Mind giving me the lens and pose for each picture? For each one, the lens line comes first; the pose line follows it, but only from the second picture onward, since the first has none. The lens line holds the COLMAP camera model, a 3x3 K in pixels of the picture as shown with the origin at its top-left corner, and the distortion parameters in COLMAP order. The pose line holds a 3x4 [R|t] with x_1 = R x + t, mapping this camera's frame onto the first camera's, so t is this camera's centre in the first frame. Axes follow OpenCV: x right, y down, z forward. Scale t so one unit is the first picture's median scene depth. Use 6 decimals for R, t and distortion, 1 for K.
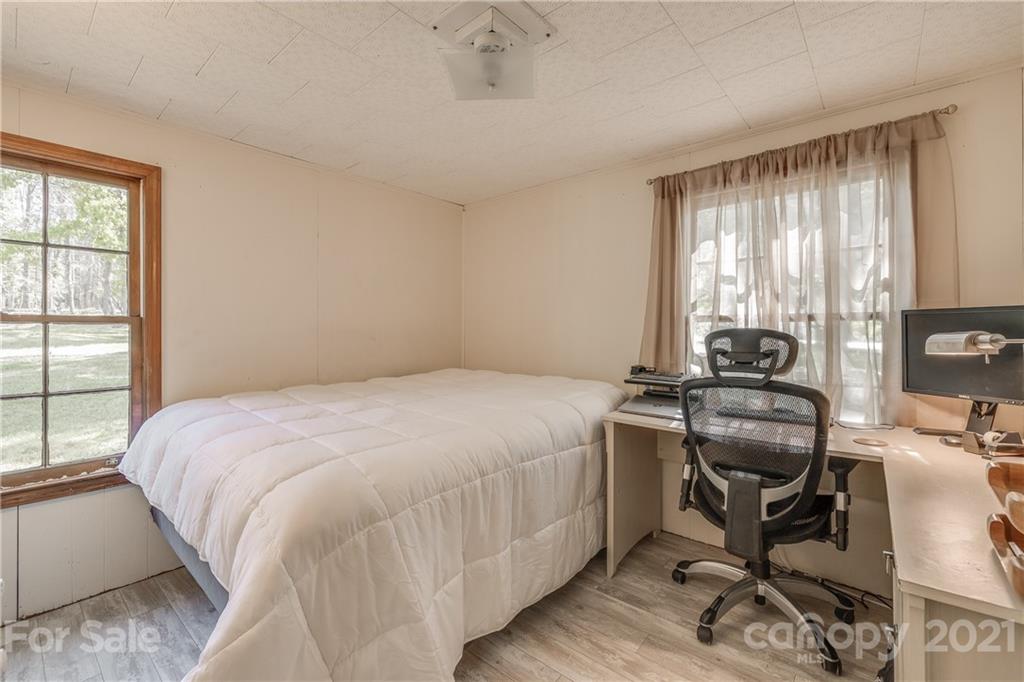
lens RADIAL K [[431.3, 0, 509.2], [0, 431.3, 329.7], [0, 0, 1]] dist [-0.001847, -0.000407]
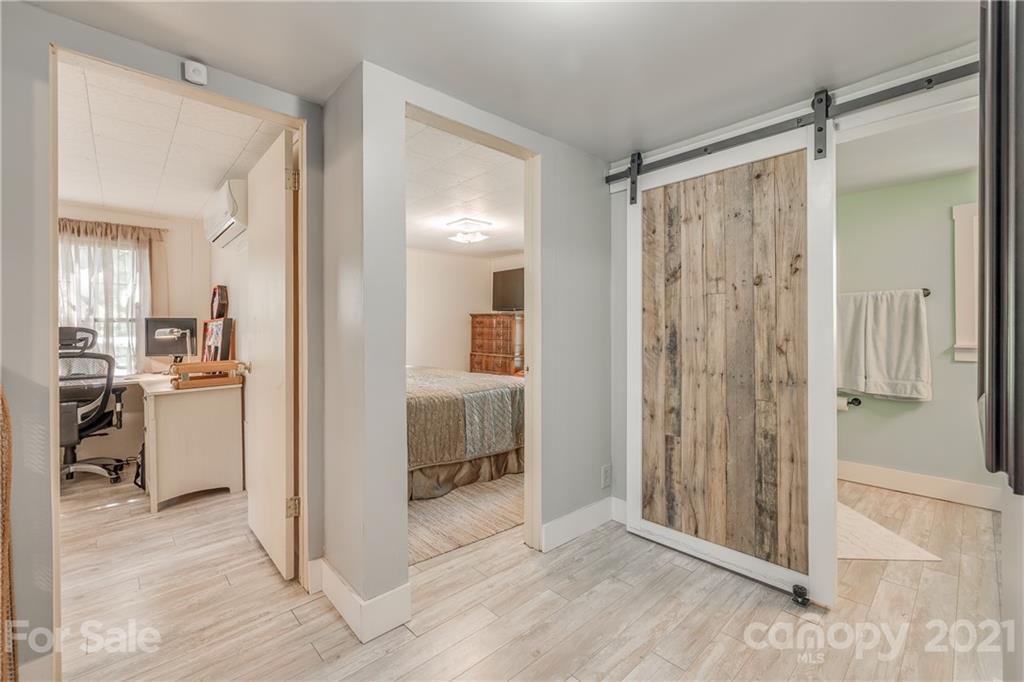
lens RADIAL K [[431.3, 0, 509.2], [0, 431.3, 329.7], [0, 0, 1]] dist [-0.001847, -0.000407]
pose [[0.123633, -0.010710, 0.992270, -1.047209], [-0.006644, 0.999910, 0.011620, -0.025028], [-0.992306, -0.008029, 0.123550, -1.123016]]
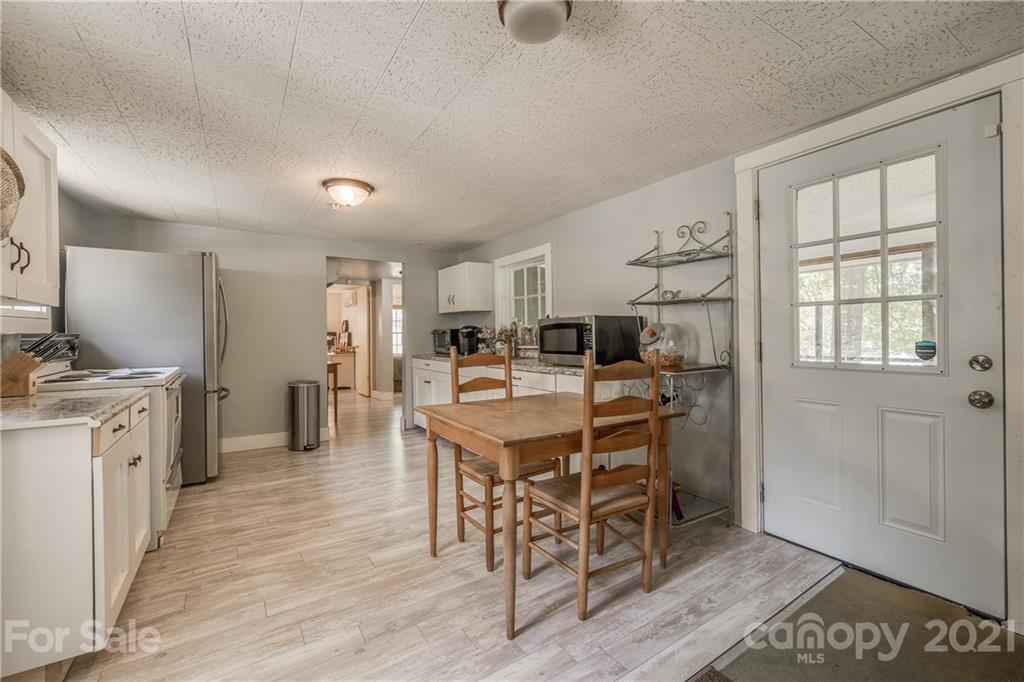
lens RADIAL K [[434.1, 0, 510.7], [0, 434.1, 337.3], [0, 0, 1]] dist [-0.002760, 0.000016]
pose [[0.287308, -0.008690, 0.957799, -4.165450], [-0.000006, 0.999959, 0.009074, -0.027481], [-0.957838, -0.002612, 0.287296, -3.322555]]
